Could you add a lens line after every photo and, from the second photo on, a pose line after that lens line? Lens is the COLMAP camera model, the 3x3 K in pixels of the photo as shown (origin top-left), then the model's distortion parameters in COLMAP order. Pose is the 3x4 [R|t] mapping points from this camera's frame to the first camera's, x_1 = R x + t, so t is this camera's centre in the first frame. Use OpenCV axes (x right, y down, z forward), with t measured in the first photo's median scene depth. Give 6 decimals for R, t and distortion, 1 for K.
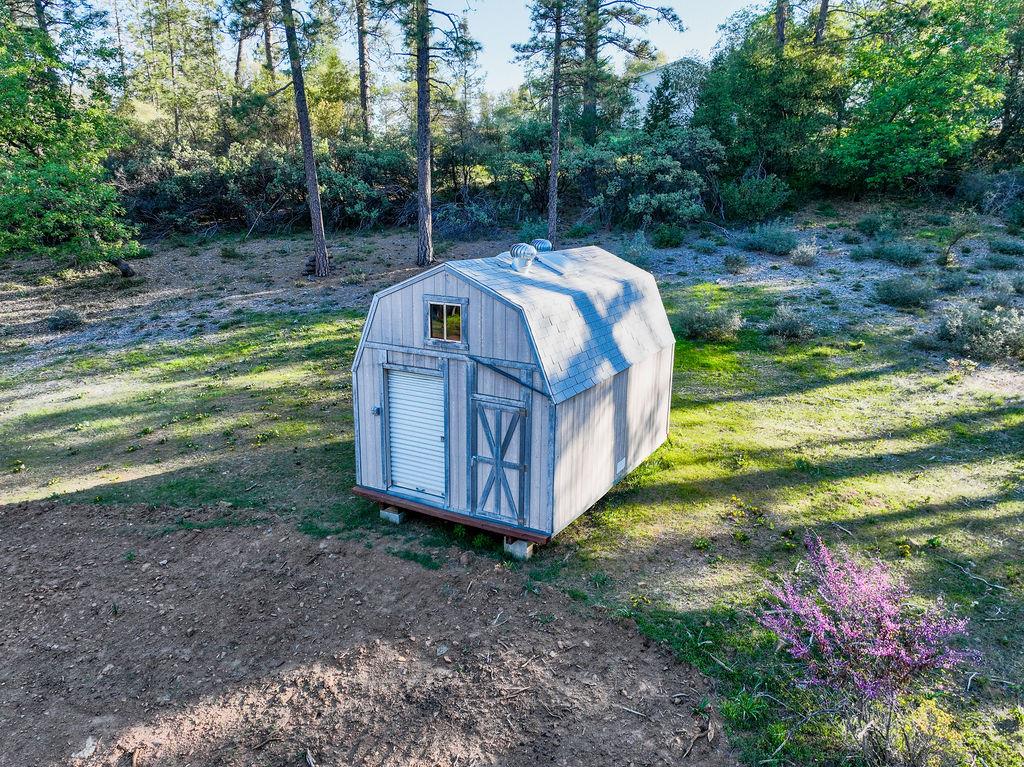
lens RADIAL K [[714.3, 0, 509.2], [0, 714.3, 382.6], [0, 0, 1]] dist [-0.000589, 0.009411]
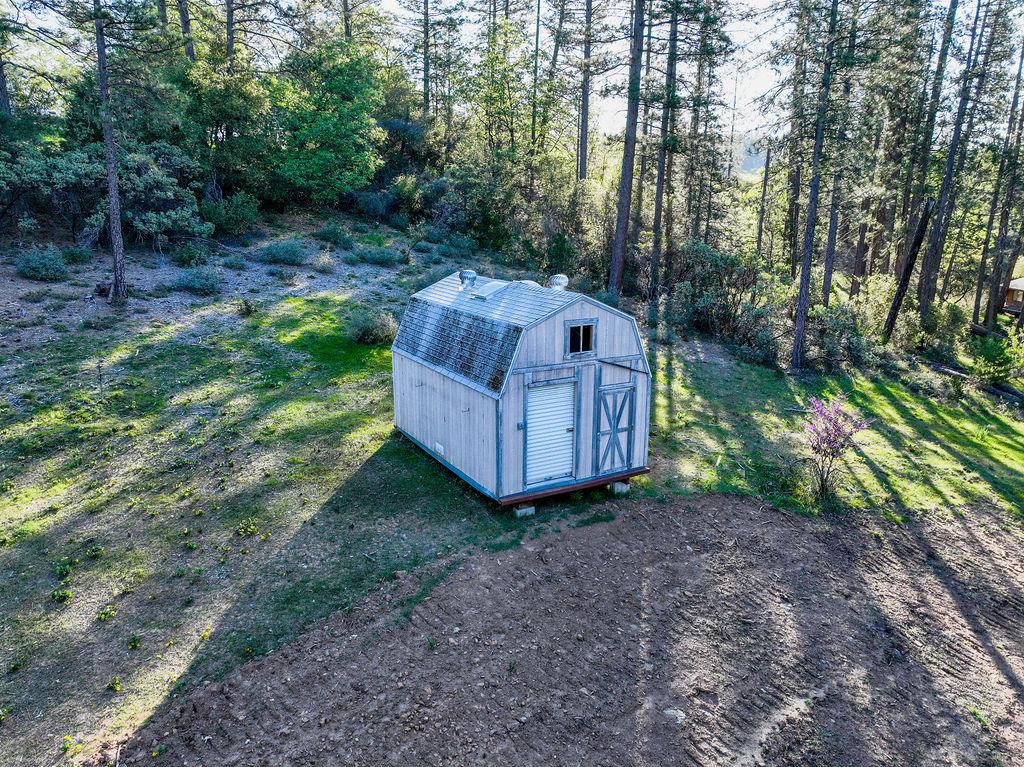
lens RADIAL K [[714.3, 0, 509.2], [0, 714.3, 382.6], [0, 0, 1]] dist [-0.000589, 0.009411]
pose [[0.520001, -0.212914, 0.827204, -1.252206], [0.209929, 0.970588, 0.117853, -0.187368], [-0.827967, 0.112370, 0.549403, 0.386844]]
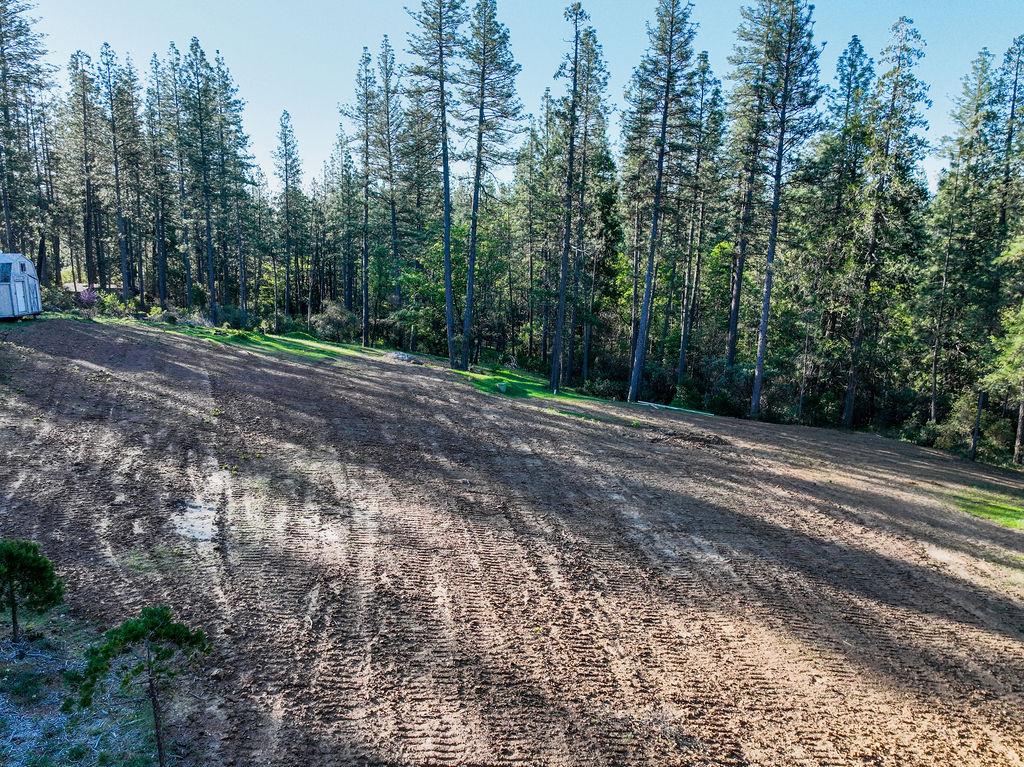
lens RADIAL K [[726.3, 0, 512.0], [0, 726.3, 383.5], [0, 0, 1]] dist [0.015570, 0.007887]
pose [[-0.617467, -0.157919, 0.770581, -5.511495], [0.183277, 0.923793, 0.336177, -0.386461], [-0.764947, 0.348808, -0.541469, 1.374141]]
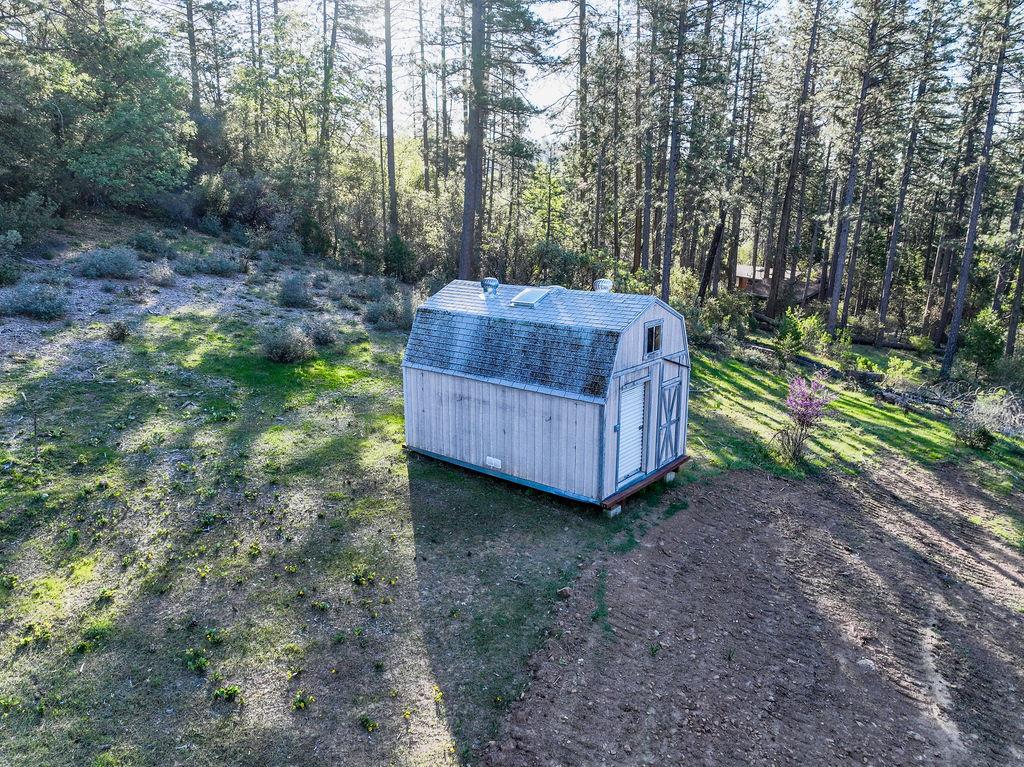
lens RADIAL K [[714.3, 0, 509.2], [0, 714.3, 382.6], [0, 0, 1]] dist [-0.000589, 0.009411]
pose [[0.177369, -0.245391, 0.953060, -1.460094], [0.241289, 0.949700, 0.199622, -0.344319], [-0.954107, 0.194556, 0.227657, 0.954123]]
